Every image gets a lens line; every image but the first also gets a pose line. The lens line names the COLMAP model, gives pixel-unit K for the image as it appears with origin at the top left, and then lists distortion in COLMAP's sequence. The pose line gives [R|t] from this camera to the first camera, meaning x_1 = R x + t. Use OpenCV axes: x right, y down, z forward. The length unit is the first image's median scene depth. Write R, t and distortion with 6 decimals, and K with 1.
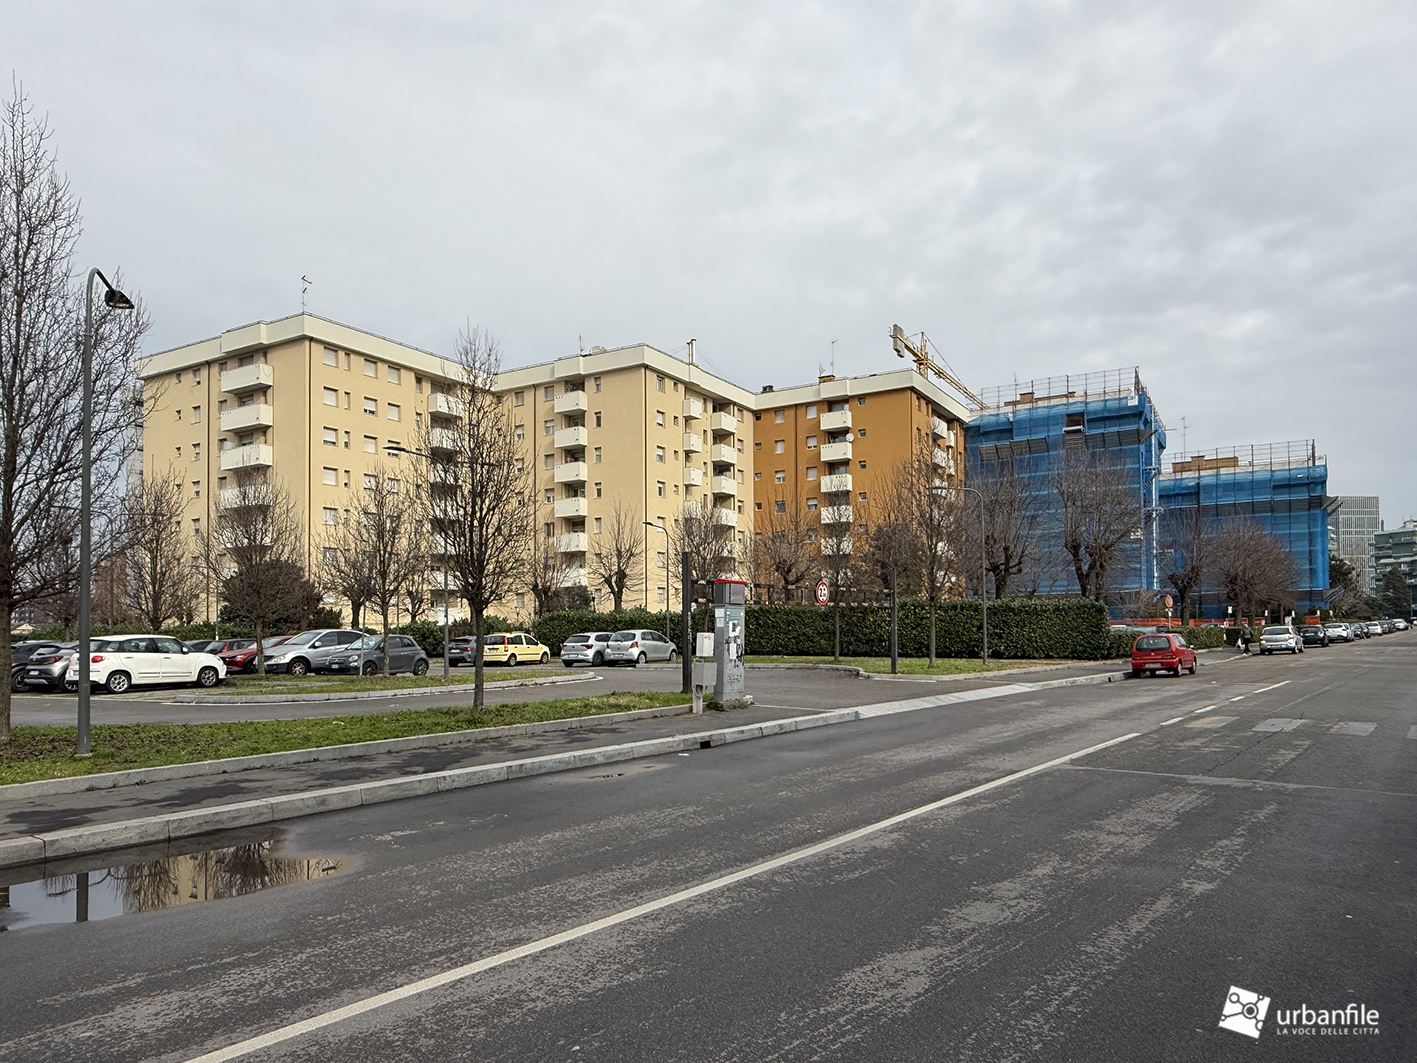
lens RADIAL K [[933.4, 0, 782.8], [0, 933.4, 629.4], [0, 0, 1]] dist [0.007940, -0.037965]
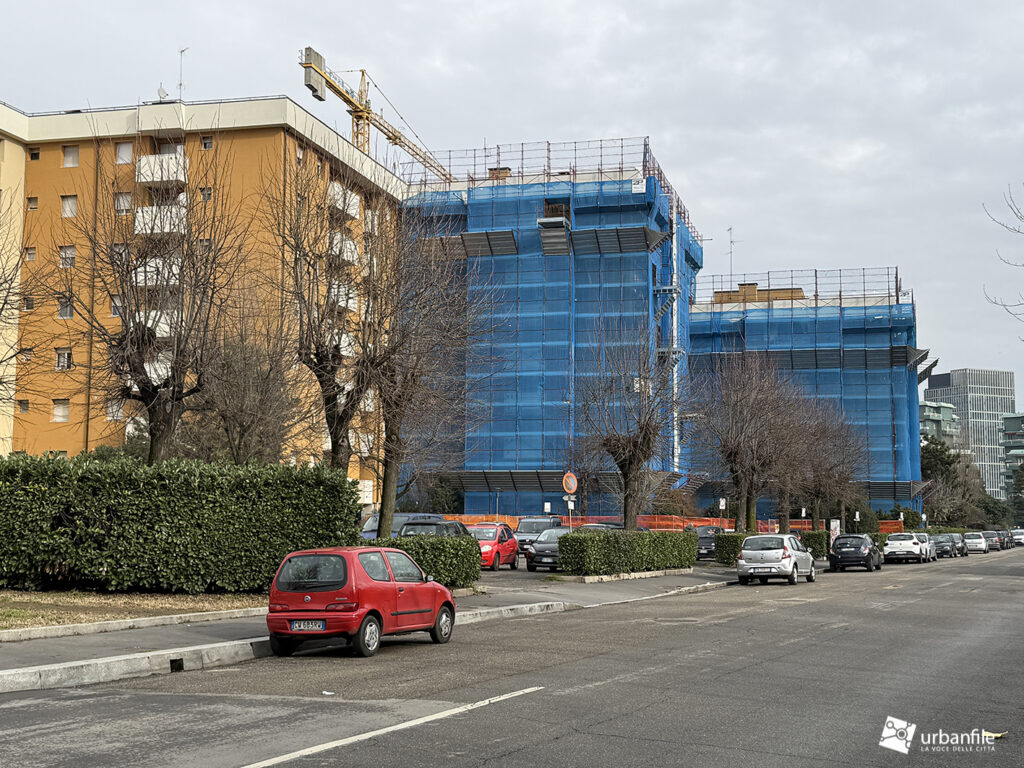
lens RADIAL K [[1350.3, 0, 512.0], [0, 1350.3, 384.0], [0, 0, 1]] dist [0.109825, 0.018311]
pose [[0.974502, 0.053921, 0.217806, 0.118794], [-0.032021, 0.994181, -0.102854, -0.002950], [-0.222084, 0.093257, 0.970557, 0.134972]]
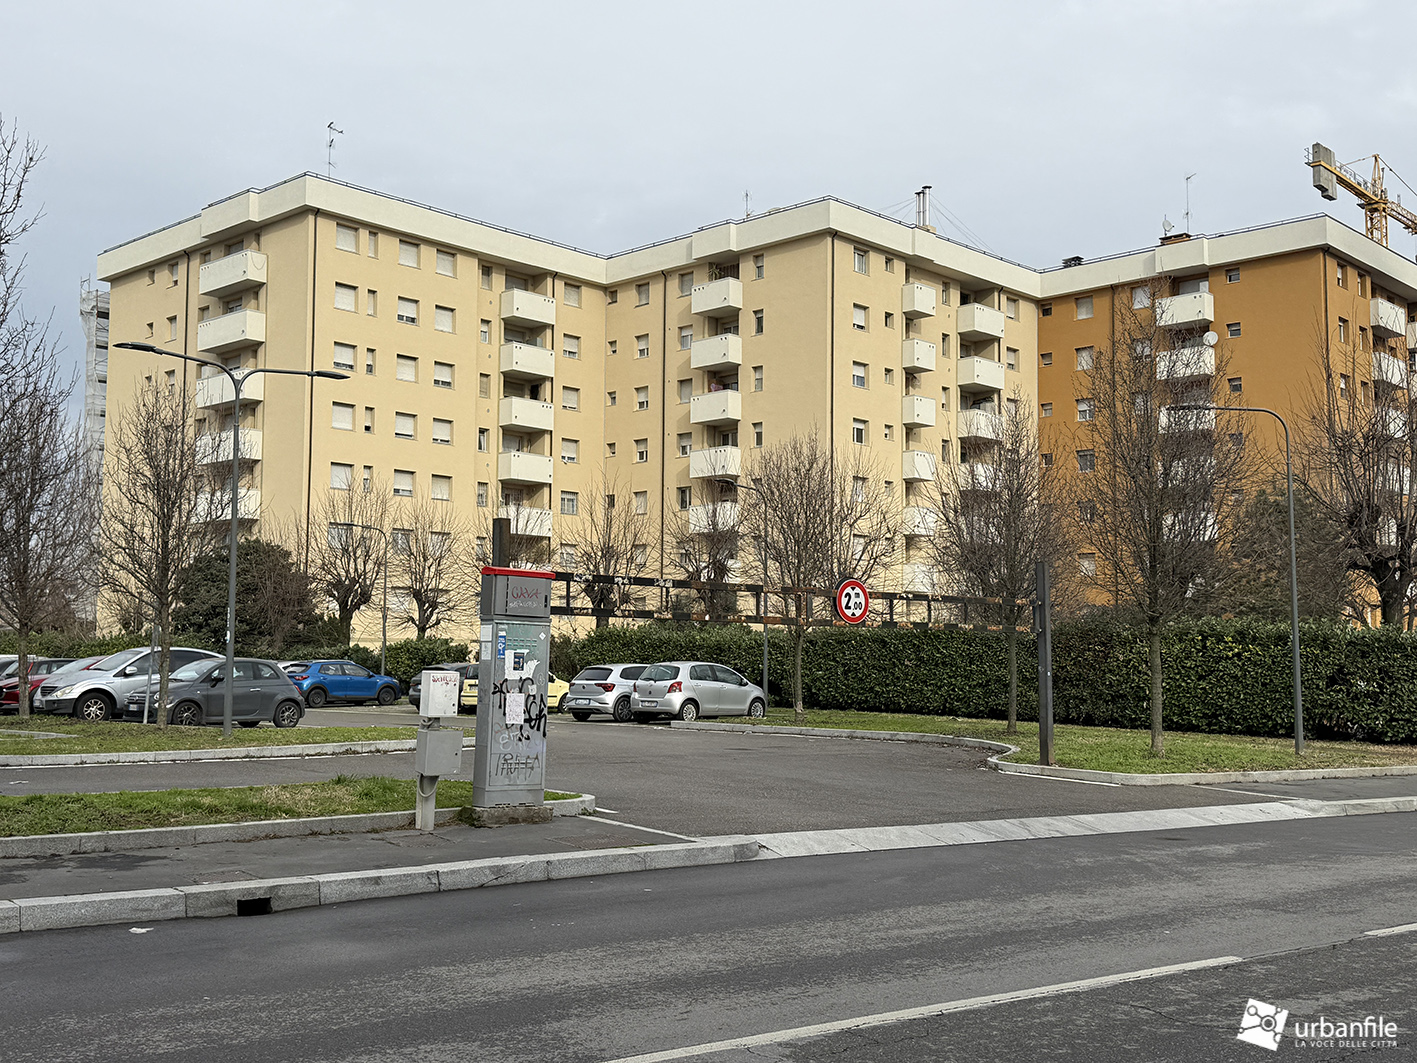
lens RADIAL K [[1491.1, 0, 708.5], [0, 1491.1, 531.5], [0, 0, 1]] dist [0.156706, -0.340839]
pose [[0.958291, 0.006572, -0.285718, 0.056236], [-0.031386, 0.996109, -0.082354, -0.001797], [0.284065, 0.087887, 0.954768, 0.047596]]
